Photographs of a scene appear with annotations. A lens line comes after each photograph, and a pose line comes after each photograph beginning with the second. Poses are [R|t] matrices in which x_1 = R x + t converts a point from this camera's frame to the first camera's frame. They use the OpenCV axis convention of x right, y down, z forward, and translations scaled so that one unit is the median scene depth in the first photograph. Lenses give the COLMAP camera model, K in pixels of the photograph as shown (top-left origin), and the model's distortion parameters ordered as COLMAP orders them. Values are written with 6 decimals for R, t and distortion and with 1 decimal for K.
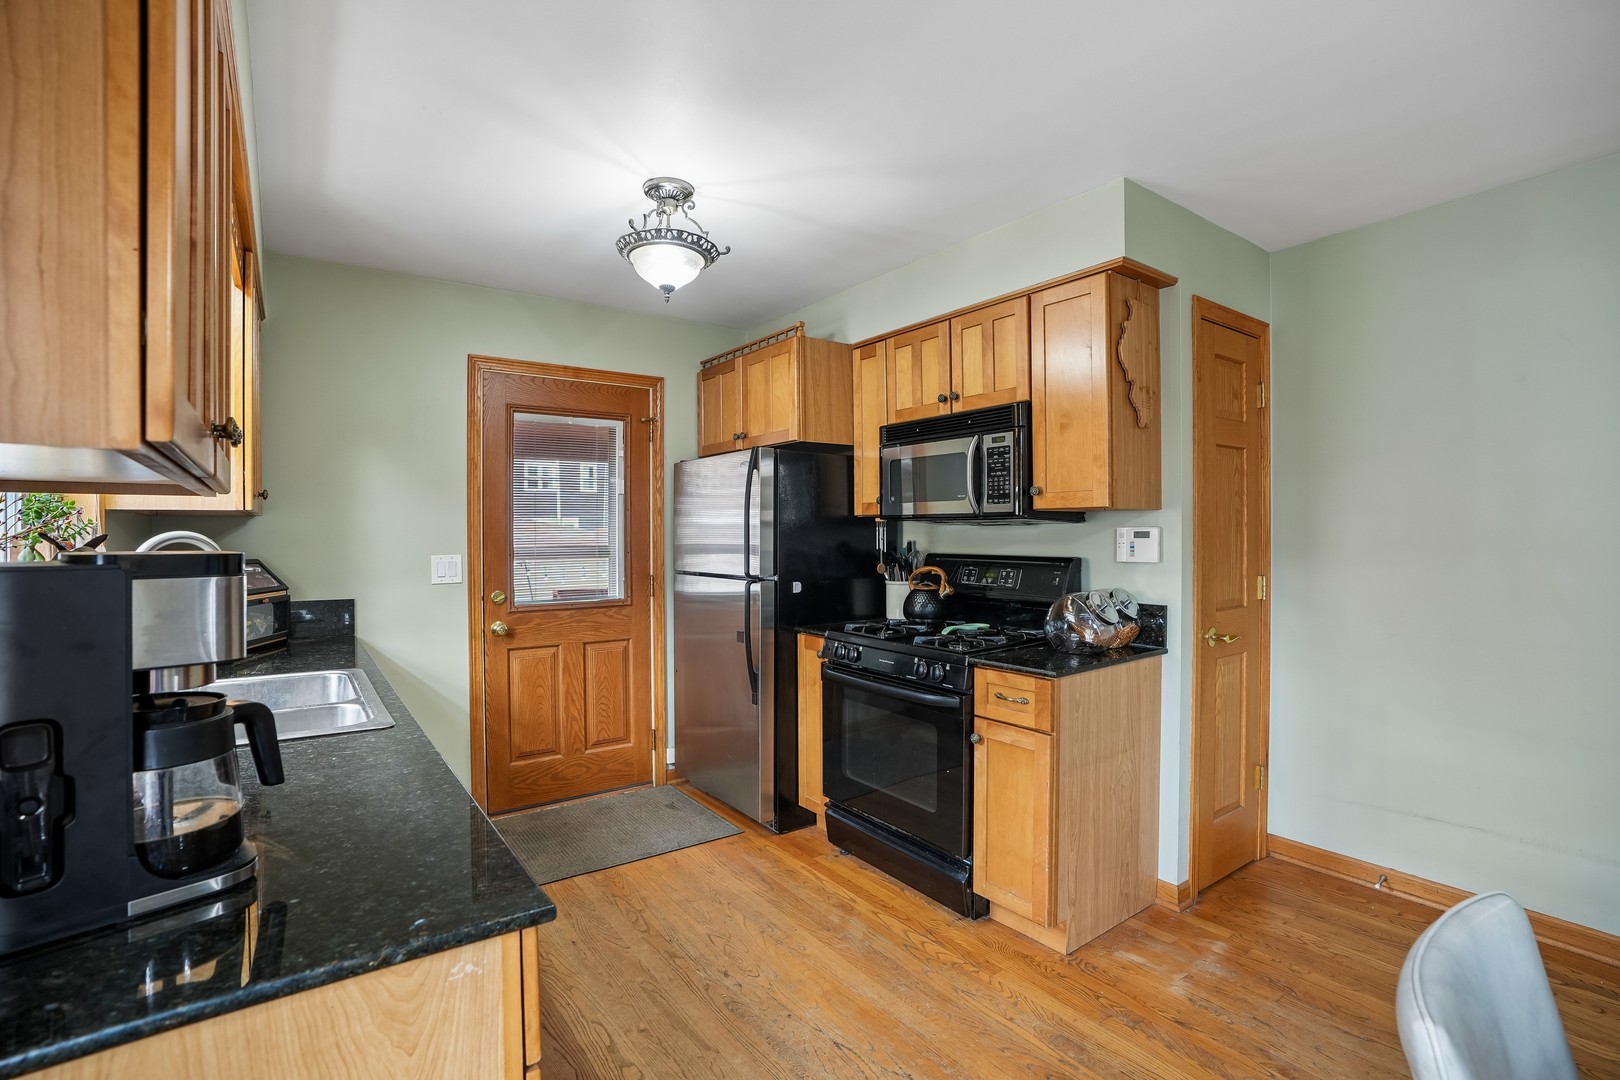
lens RADIAL K [[753.0, 0, 810.9], [0, 753.0, 540.6], [0, 0, 1]] dist [-0.031869, 0.001244]
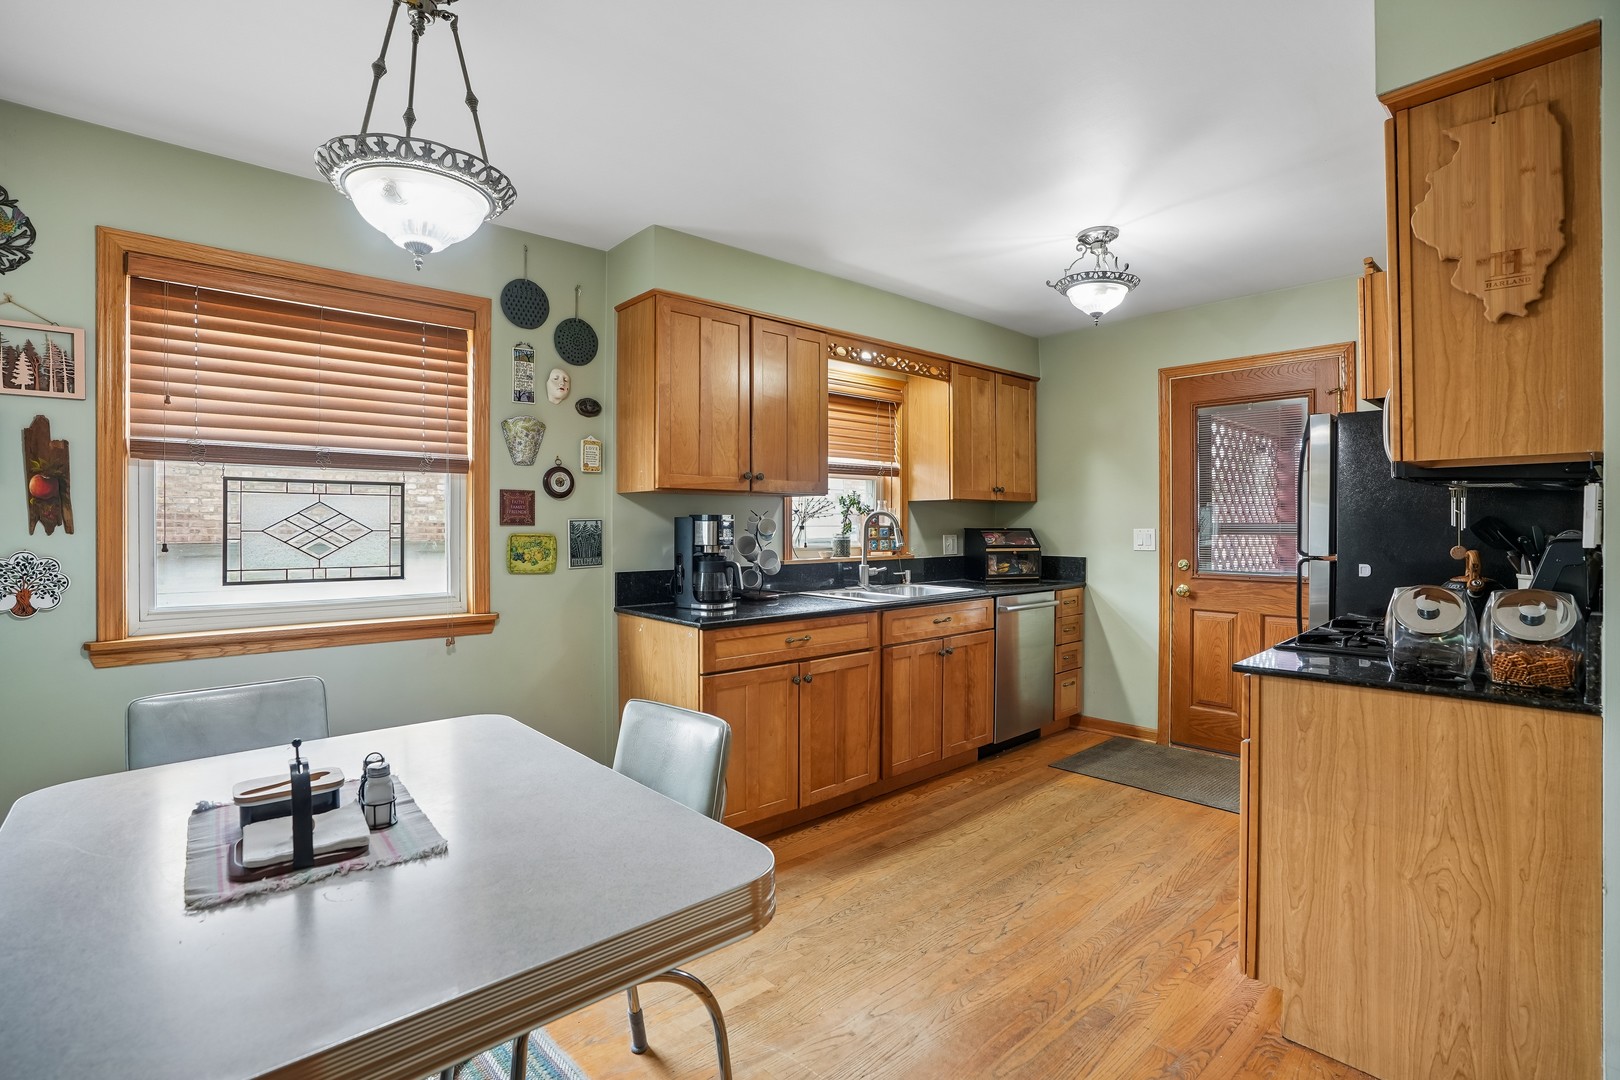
lens RADIAL K [[753.0, 0, 811.2], [0, 753.0, 528.8], [0, 0, 1]] dist [-0.031869, 0.001244]
pose [[0.098629, 0.011122, -0.995062, 0.806933], [-0.009393, 0.999903, 0.010245, 0.013217], [0.995080, 0.008337, 0.098724, 0.321514]]
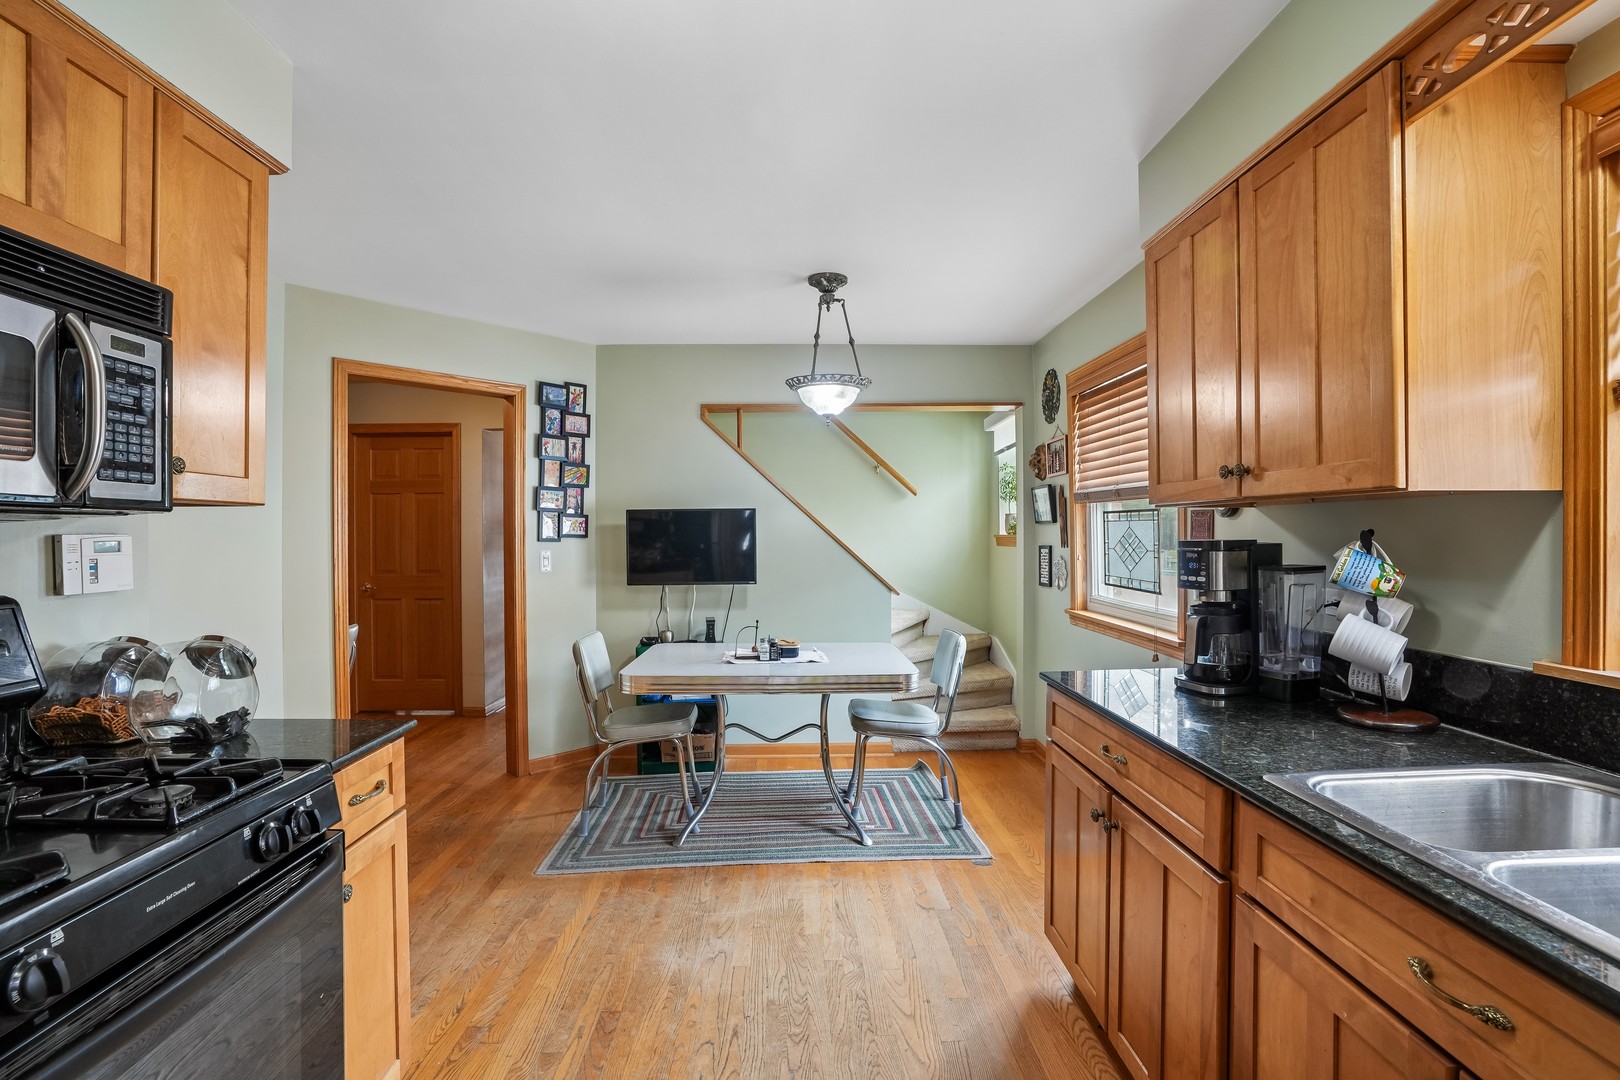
lens RADIAL K [[753.0, 0, 812.0], [0, 753.0, 537.1], [0, 0, 1]] dist [-0.031869, 0.001244]
pose [[-0.822592, 0.010069, 0.568543, -0.378714], [0.020924, 0.999702, 0.012569, -0.011424], [-0.568247, 0.022236, -0.822558, 1.174535]]
